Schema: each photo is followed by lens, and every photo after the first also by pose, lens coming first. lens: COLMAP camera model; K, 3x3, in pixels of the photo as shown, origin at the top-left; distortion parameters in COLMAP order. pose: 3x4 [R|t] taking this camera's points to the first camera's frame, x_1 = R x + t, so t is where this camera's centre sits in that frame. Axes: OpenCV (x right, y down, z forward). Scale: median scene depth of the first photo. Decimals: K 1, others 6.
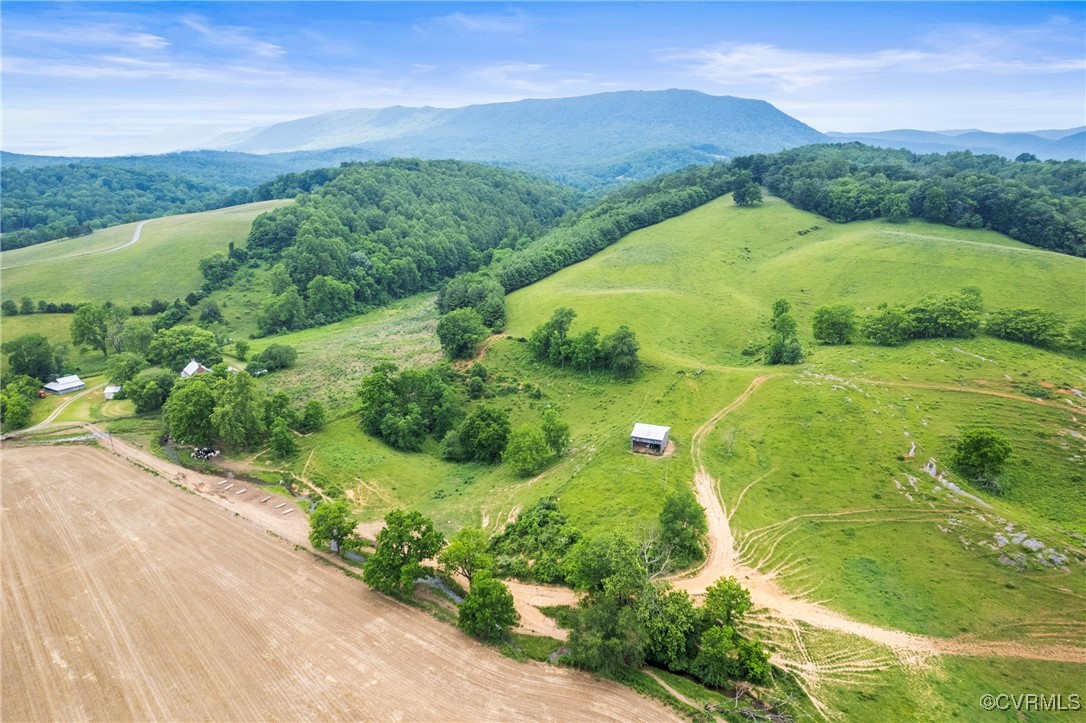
lens RADIAL K [[699.2, 0, 542.4], [0, 699.2, 383.3], [0, 0, 1]] dist [-0.069270, 0.068819]
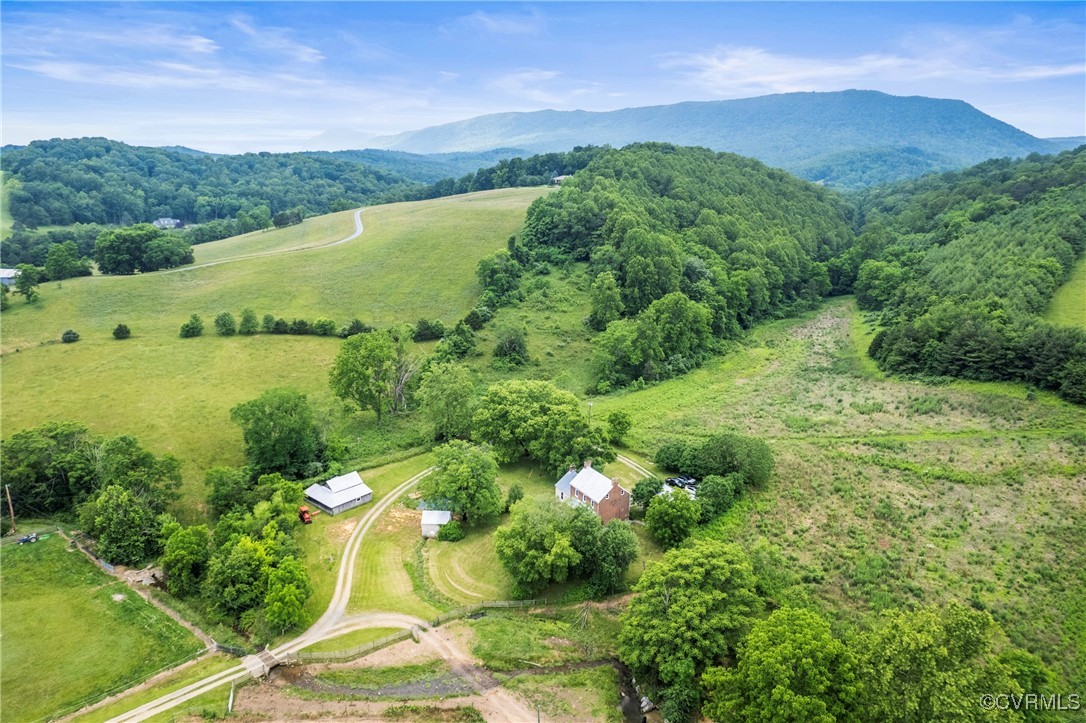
lens RADIAL K [[699.2, 0, 538.5], [0, 699.2, 361.0], [0, 0, 1]] dist [-0.069270, 0.068819]
pose [[0.984215, 0.054524, -0.168369, -0.259471], [-0.061459, 0.997451, -0.036252, -0.049194], [0.165964, 0.046028, 0.985057, 0.280476]]
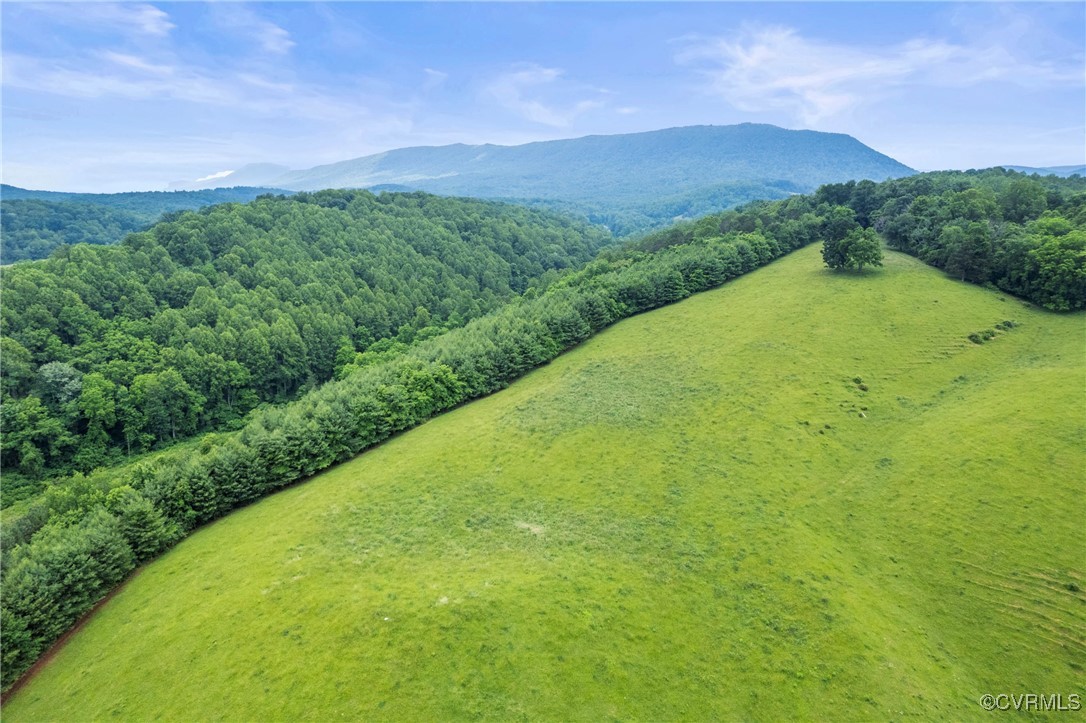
lens RADIAL K [[699.2, 0, 542.2], [0, 699.2, 367.8], [0, 0, 1]] dist [-0.069270, 0.068819]
pose [[0.994472, 0.025845, -0.101773, 0.121597], [-0.033311, 0.996823, -0.072349, -0.140669], [0.099580, 0.075339, 0.992173, 0.472923]]
